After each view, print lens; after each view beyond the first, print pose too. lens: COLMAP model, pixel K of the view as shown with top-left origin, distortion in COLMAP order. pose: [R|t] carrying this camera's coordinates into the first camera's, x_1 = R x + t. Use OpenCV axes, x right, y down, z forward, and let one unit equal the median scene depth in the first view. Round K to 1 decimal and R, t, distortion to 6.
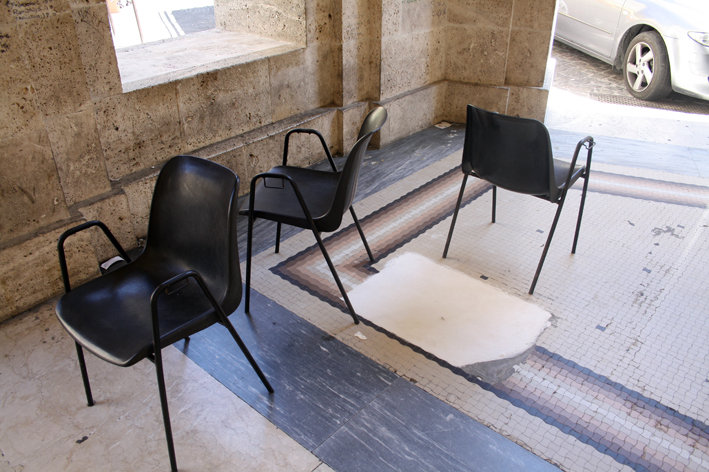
lens RADIAL K [[578.9, 0, 357.1], [0, 578.9, 241.3], [0, 0, 1]] dist [-0.114559, 0.066012]
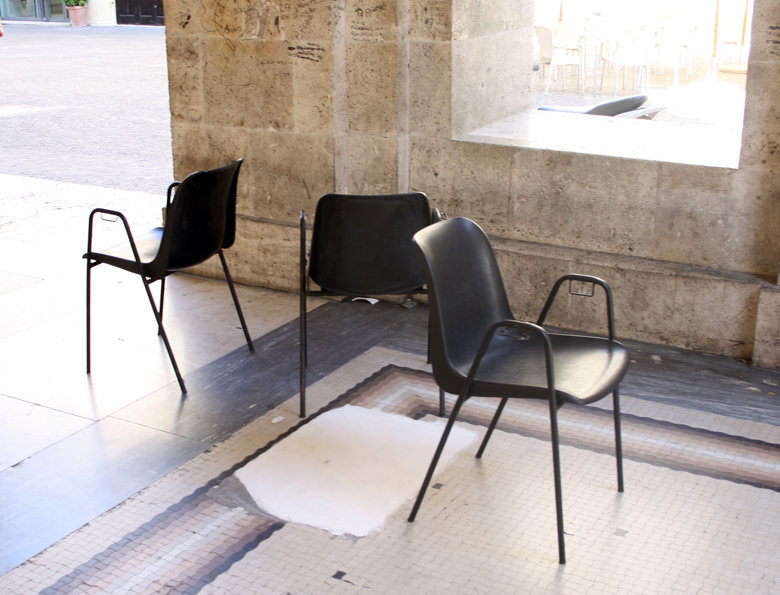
lens RADIAL K [[1118.4, 0, 390.1], [0, 1118.4, 296.3], [0, 0, 1]] dist [-0.143760, 0.000000]
pose [[0.203444, 0.300001, -0.931992, 1.265629], [-0.506716, 0.846764, 0.161956, -0.282903], [0.837765, 0.439306, 0.324285, 0.443374]]
